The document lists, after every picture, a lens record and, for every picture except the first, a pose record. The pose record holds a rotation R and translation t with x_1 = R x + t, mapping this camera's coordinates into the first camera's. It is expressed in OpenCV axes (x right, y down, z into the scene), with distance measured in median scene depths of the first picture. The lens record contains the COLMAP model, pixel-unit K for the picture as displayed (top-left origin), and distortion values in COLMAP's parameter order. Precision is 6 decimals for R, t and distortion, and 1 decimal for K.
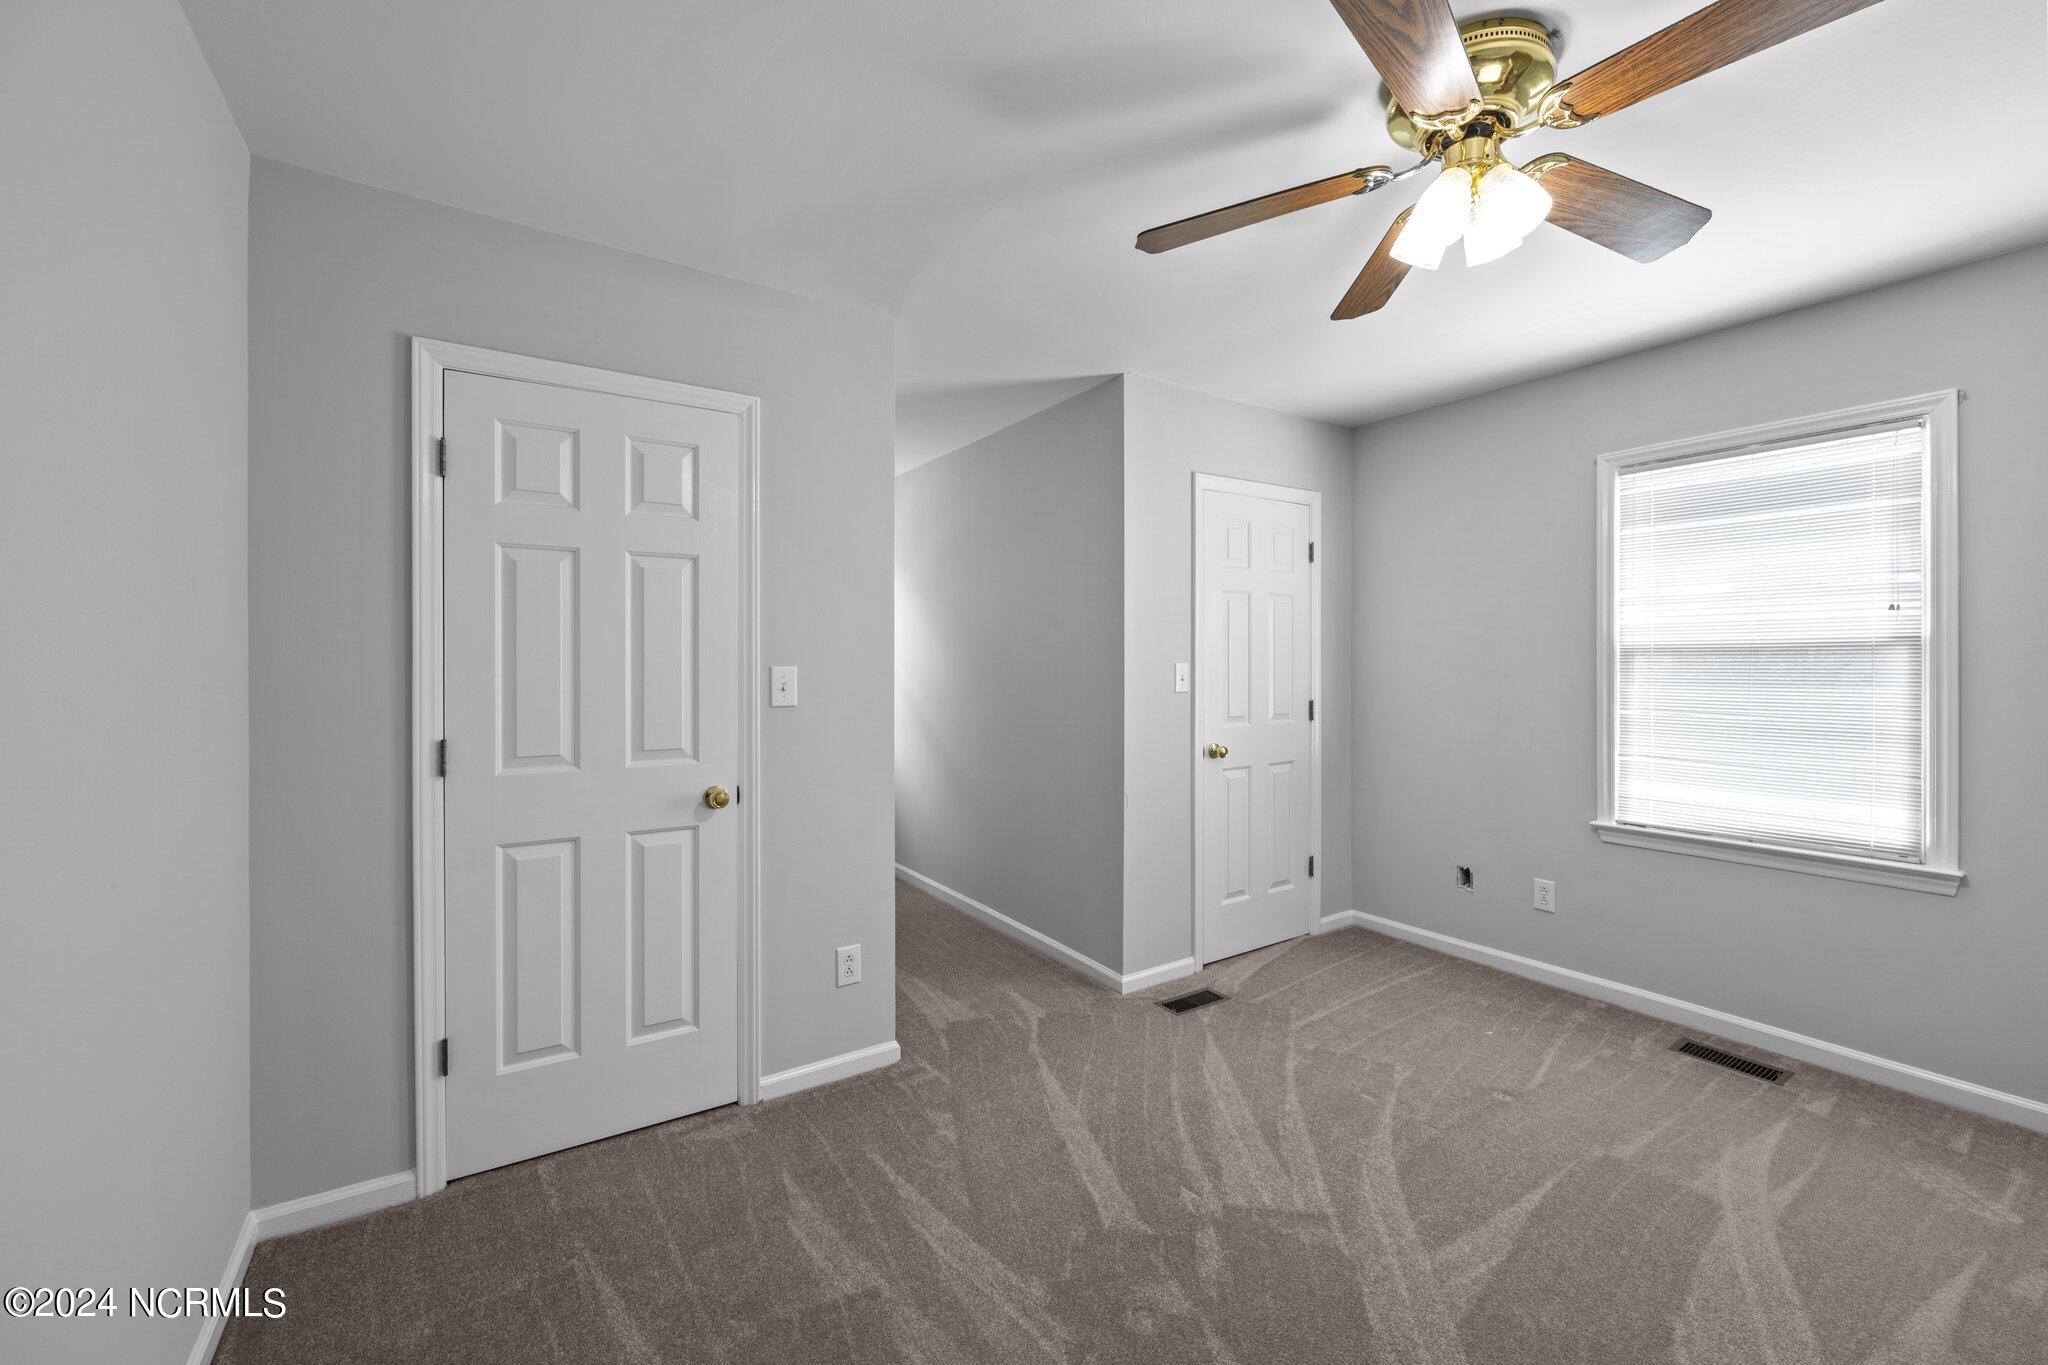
lens RADIAL K [[826.3, 0, 1052.8], [0, 826.3, 664.9], [0, 0, 1]] dist [-0.003983, -0.000162]
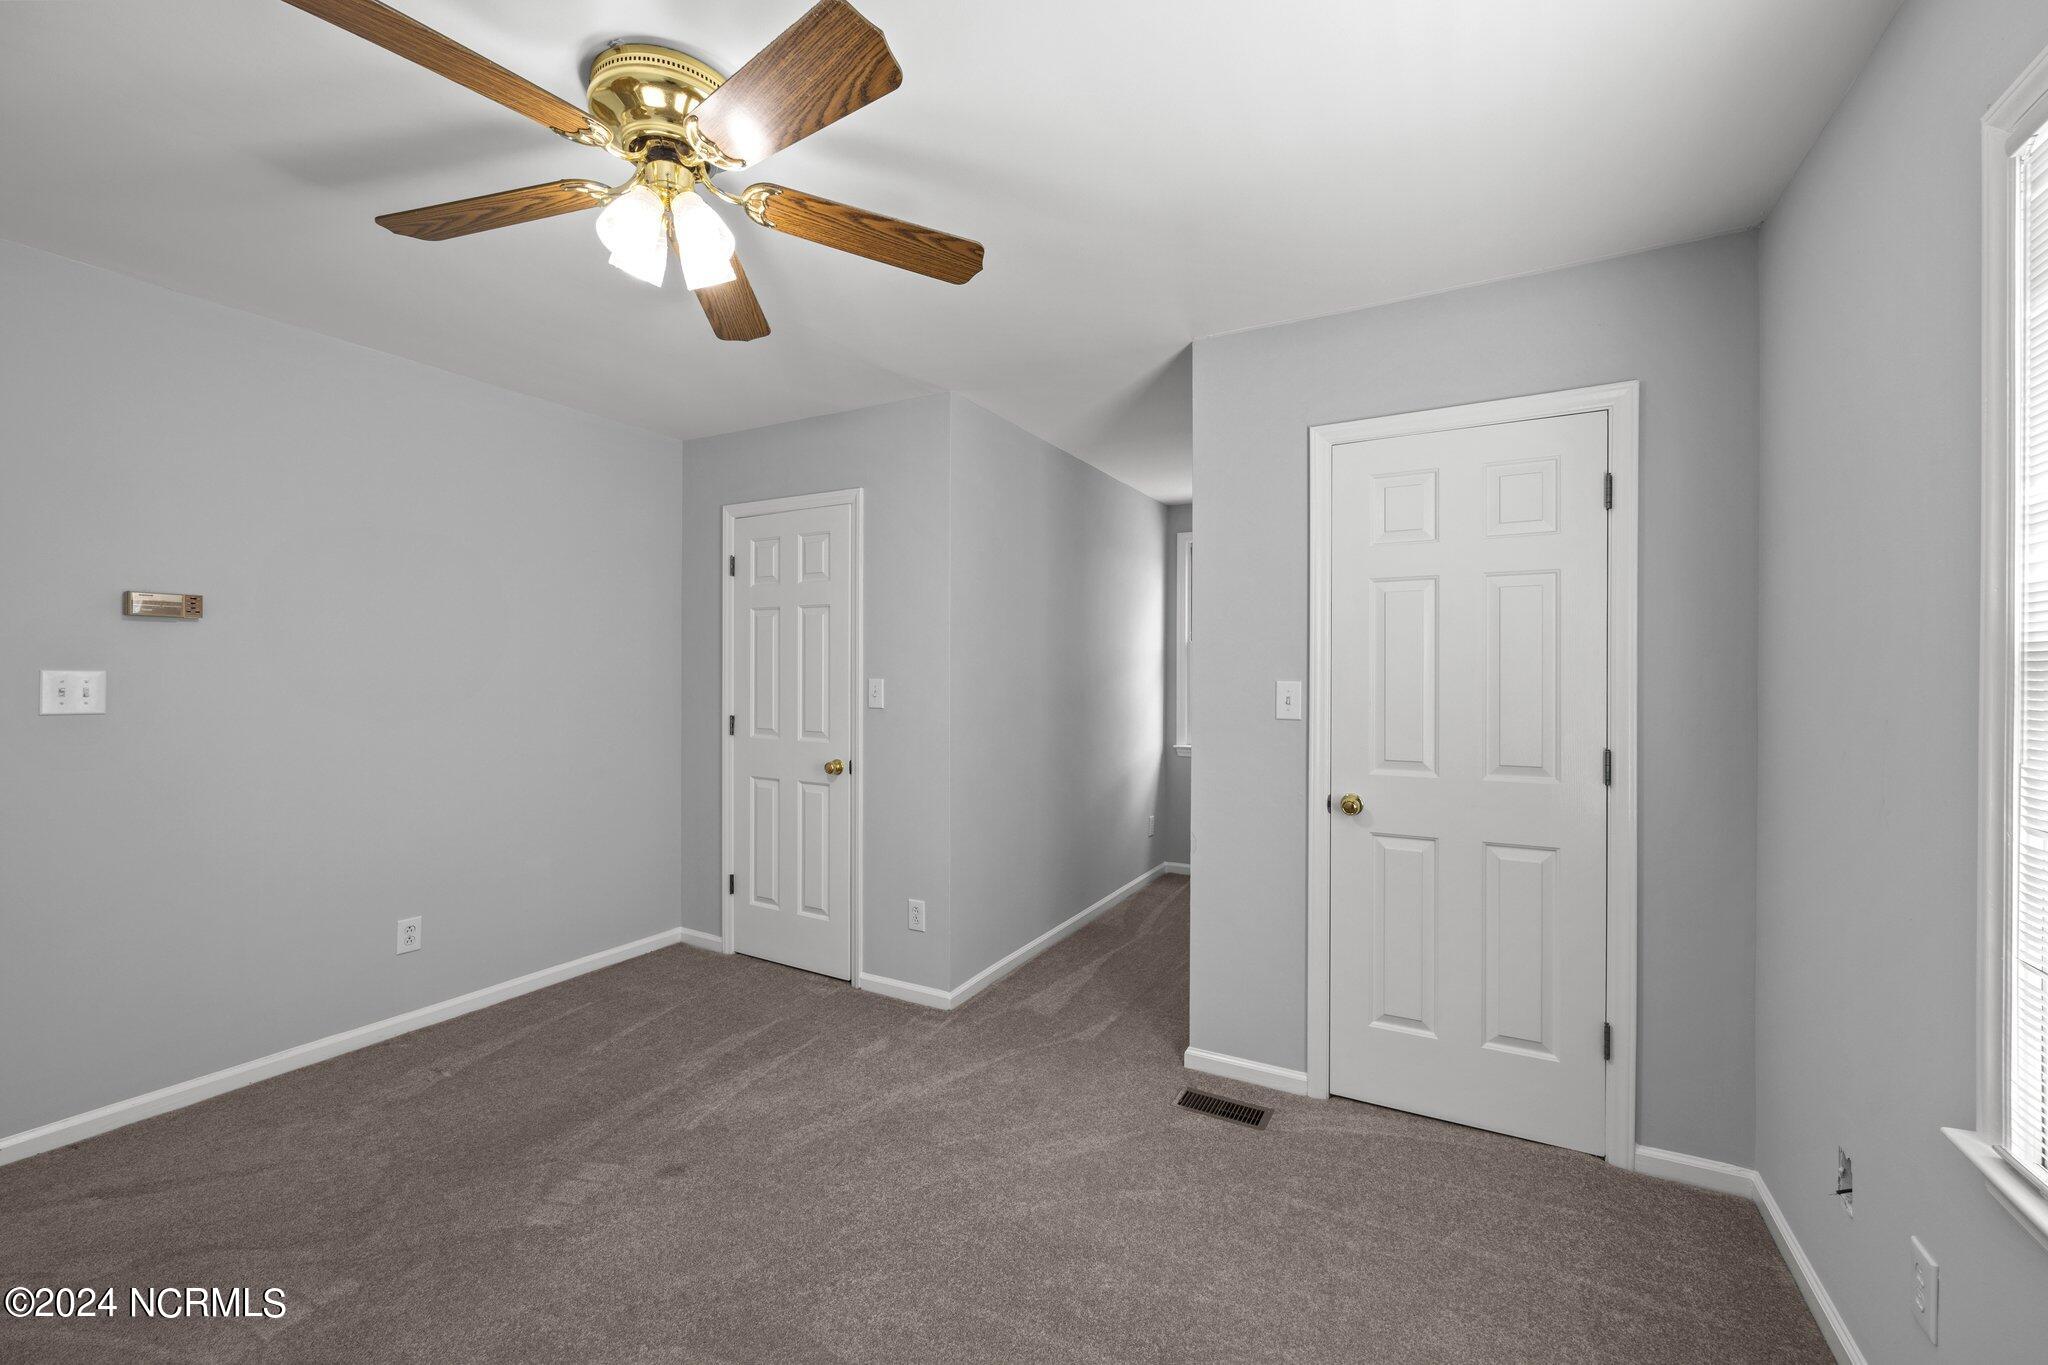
lens RADIAL K [[787.0, 0, 1038.2], [0, 787.0, 664.8], [0, 0, 1]] dist [-0.011842, 0.000120]
pose [[0.468809, -0.003564, -0.883292, 0.962760], [-0.007492, 0.999940, -0.008012, -0.013380], [0.883268, 0.010374, 0.468755, 0.631320]]
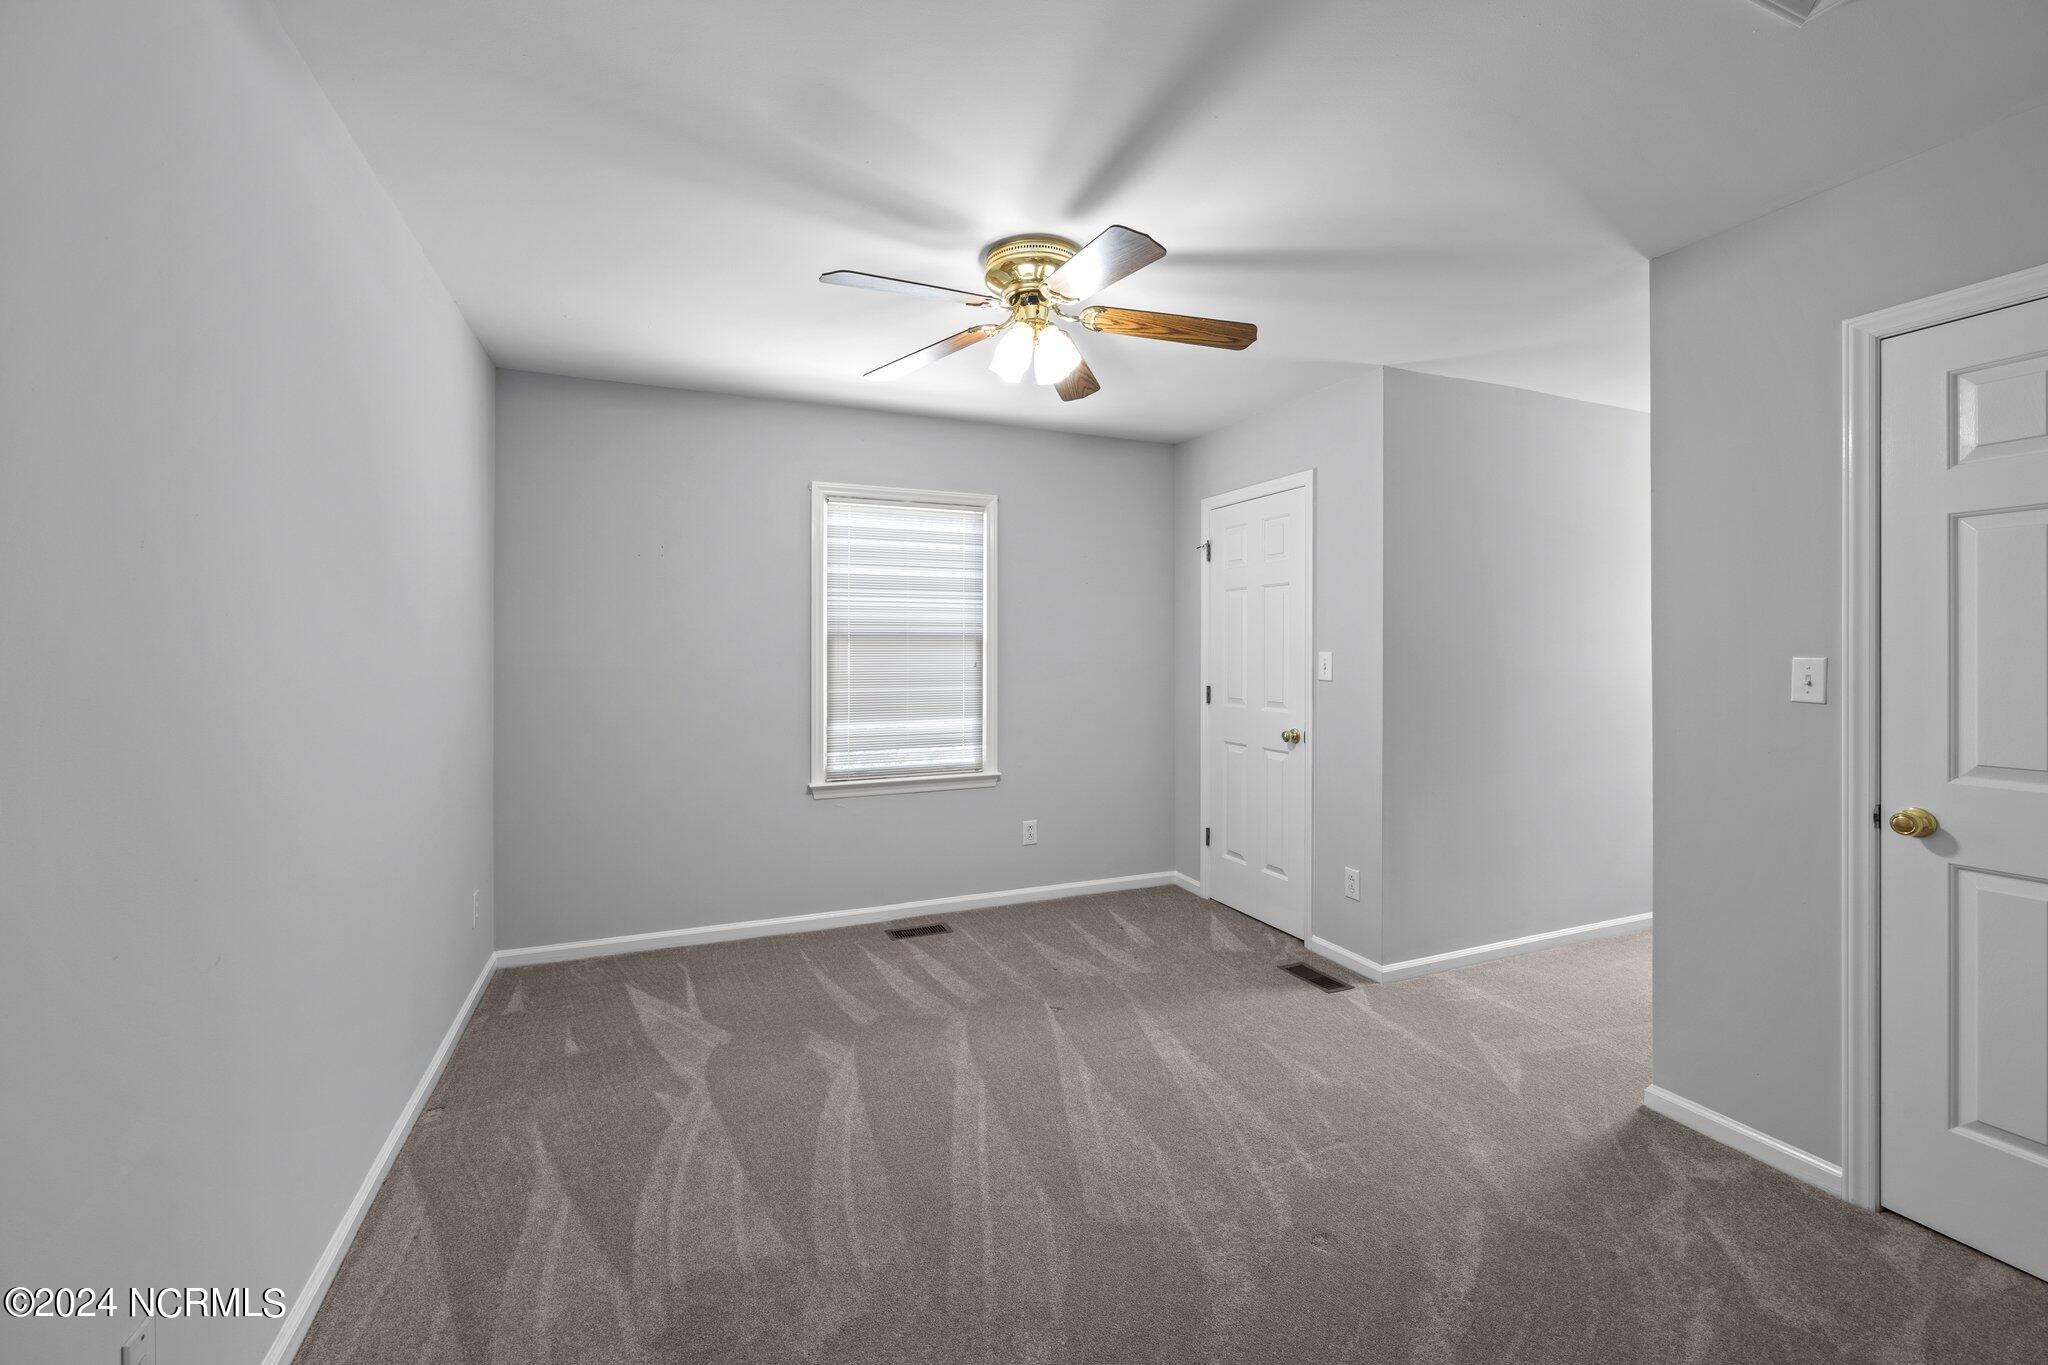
lens RADIAL K [[826.3, 0, 1038.8], [0, 826.3, 649.2], [0, 0, 1]] dist [-0.003983, -0.000162]
pose [[-0.179519, 0.004129, -0.983746, 1.163780], [-0.002200, 0.999987, 0.004598, -0.010563], [0.983752, 0.002989, -0.179507, 0.779342]]
